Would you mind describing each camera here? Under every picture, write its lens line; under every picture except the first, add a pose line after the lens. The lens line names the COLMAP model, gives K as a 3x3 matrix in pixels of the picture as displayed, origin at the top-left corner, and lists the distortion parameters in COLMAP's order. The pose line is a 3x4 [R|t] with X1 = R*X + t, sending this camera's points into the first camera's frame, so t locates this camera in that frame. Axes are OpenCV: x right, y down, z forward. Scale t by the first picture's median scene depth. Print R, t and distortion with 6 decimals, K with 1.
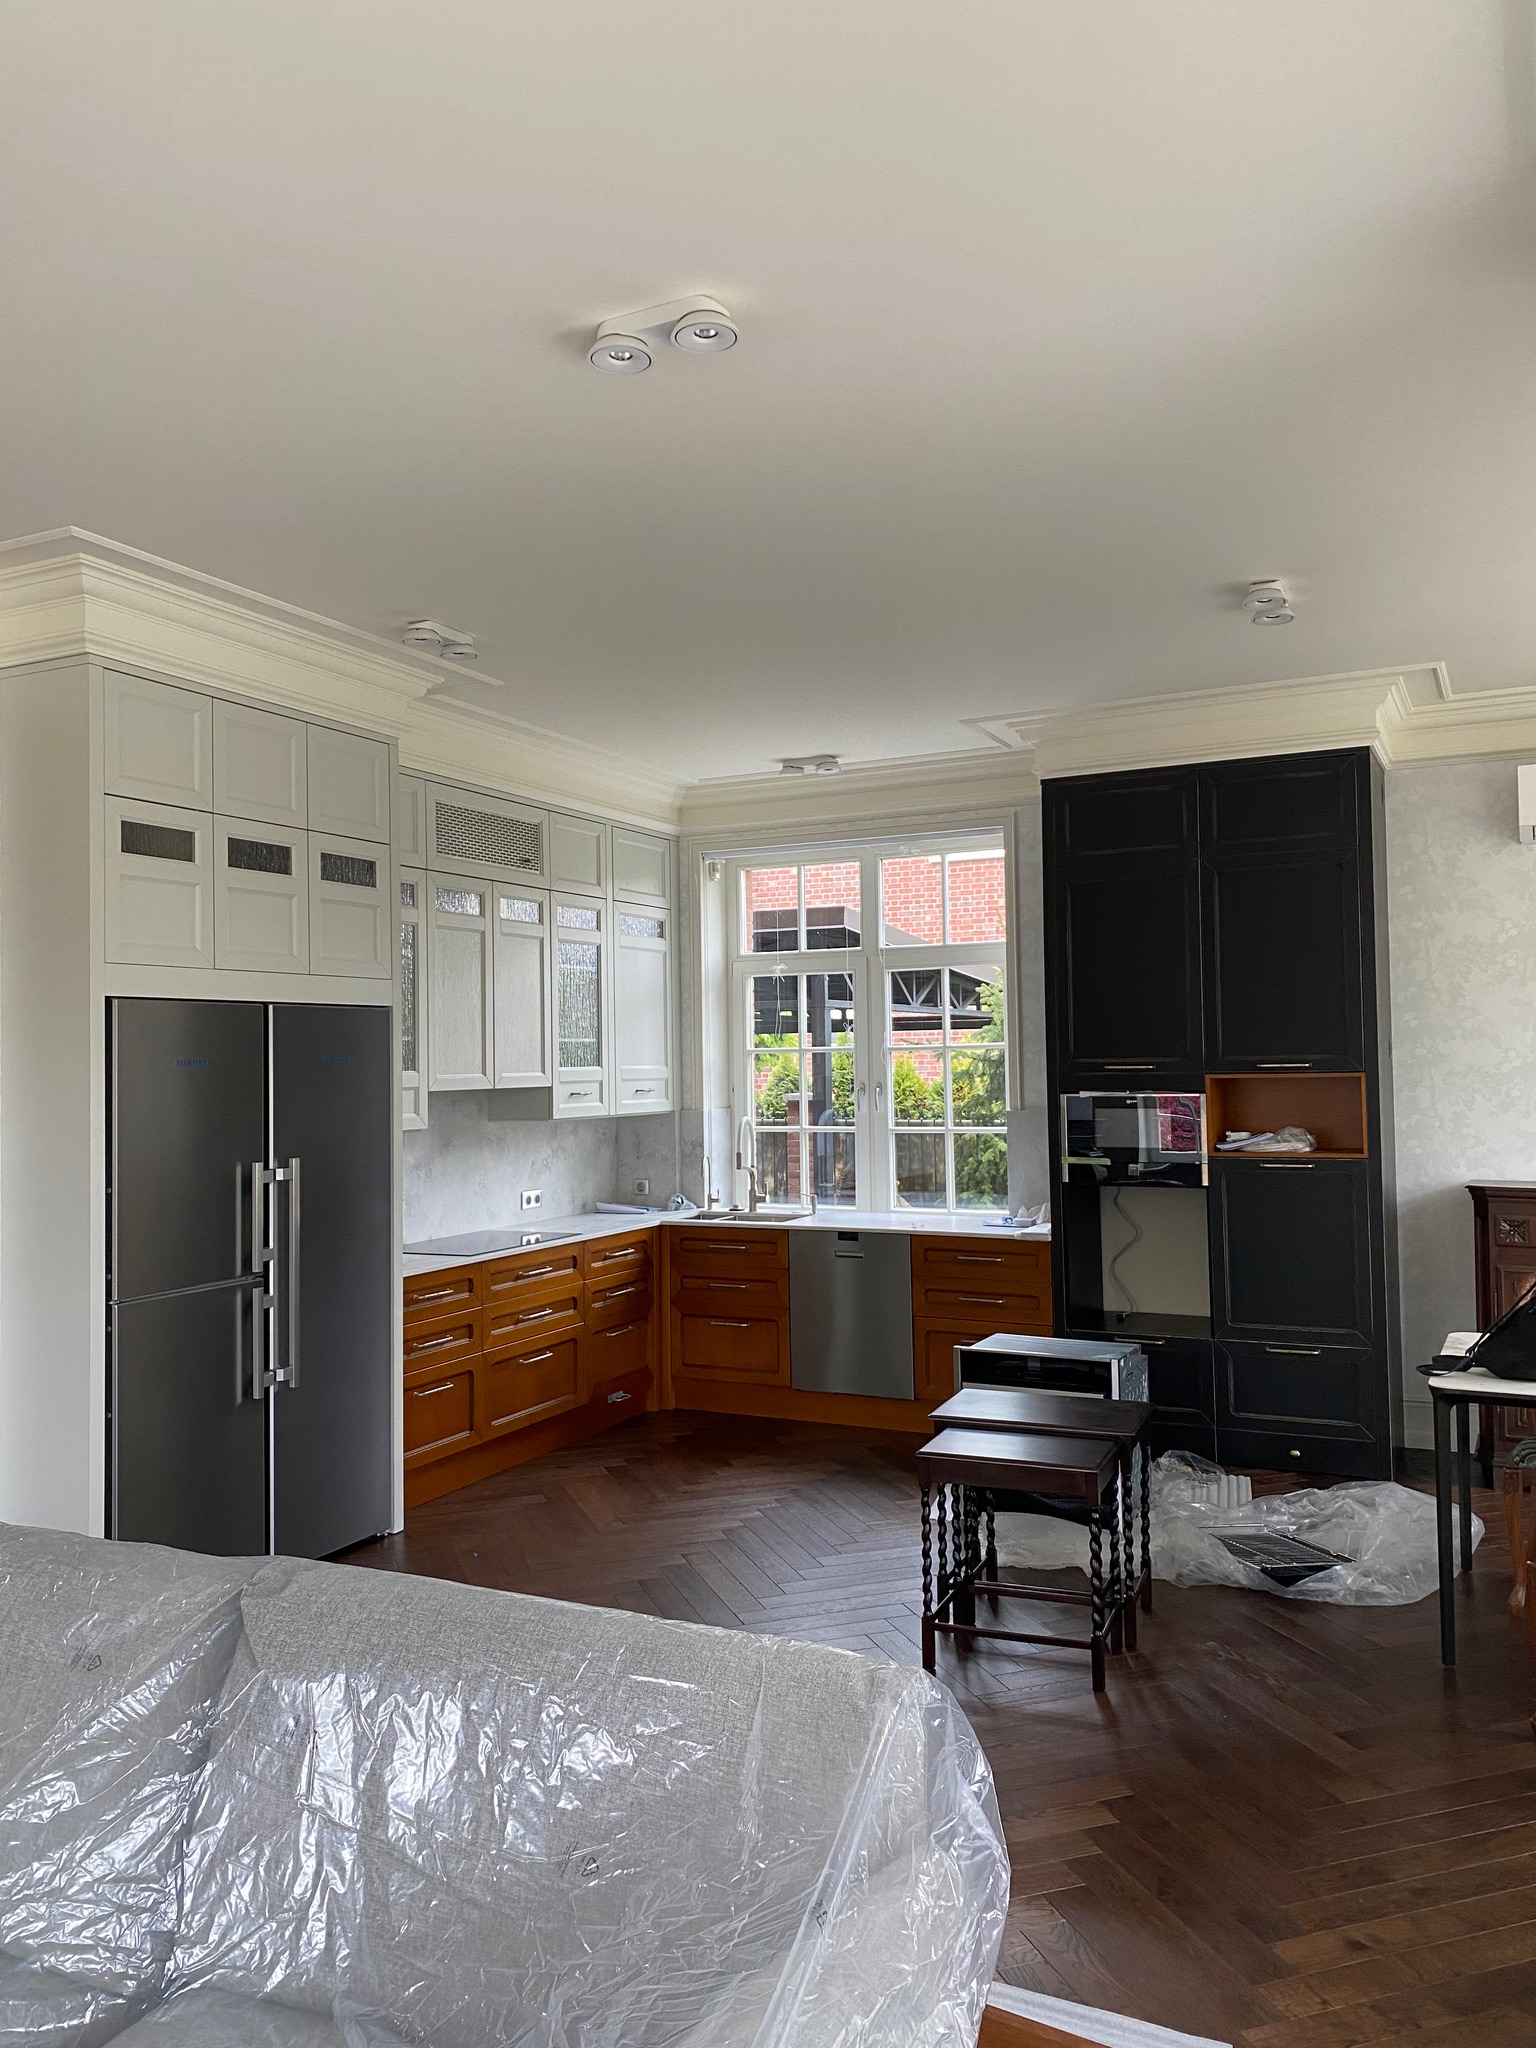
lens RADIAL K [[1540.3, 0, 768.0], [0, 1540.3, 1024.0], [0, 0, 1]] dist [0.140456, -0.175530]
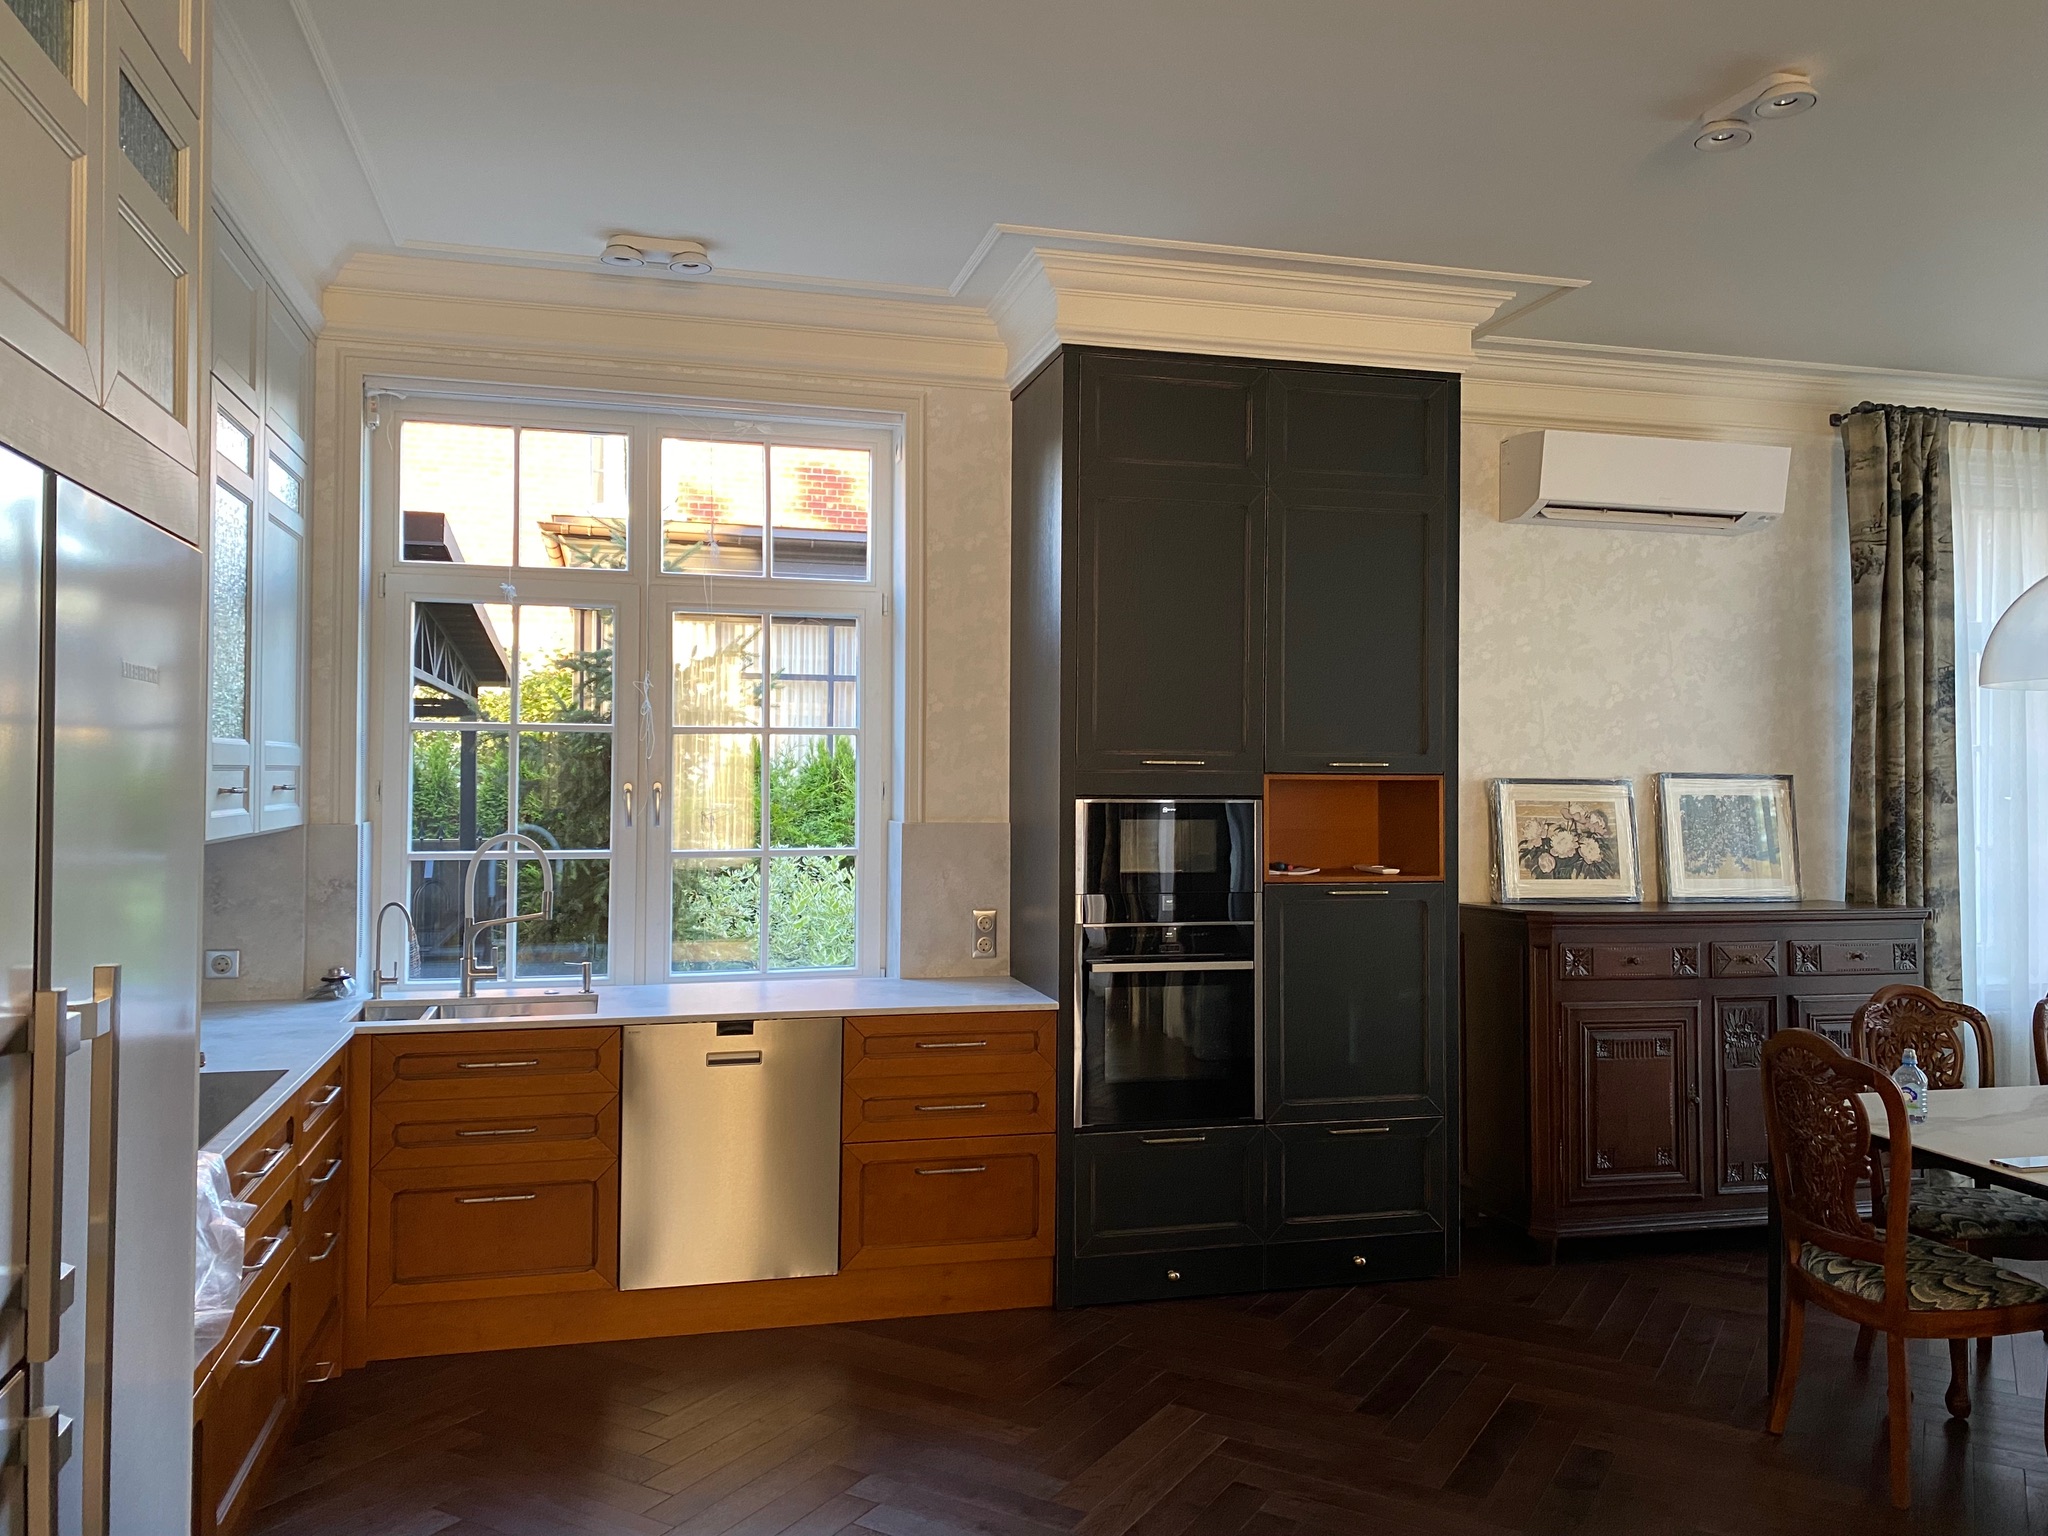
lens RADIAL K [[1540.3, 0, 1024.0], [0, 1540.3, 768.0], [0, 0, 1]] dist [0.140456, -0.175530]
pose [[0.762762, 0.026263, 0.646146, -0.234901], [-0.035865, 0.999355, 0.001719, 0.025946], [-0.645684, -0.024485, 0.763212, 0.406965]]
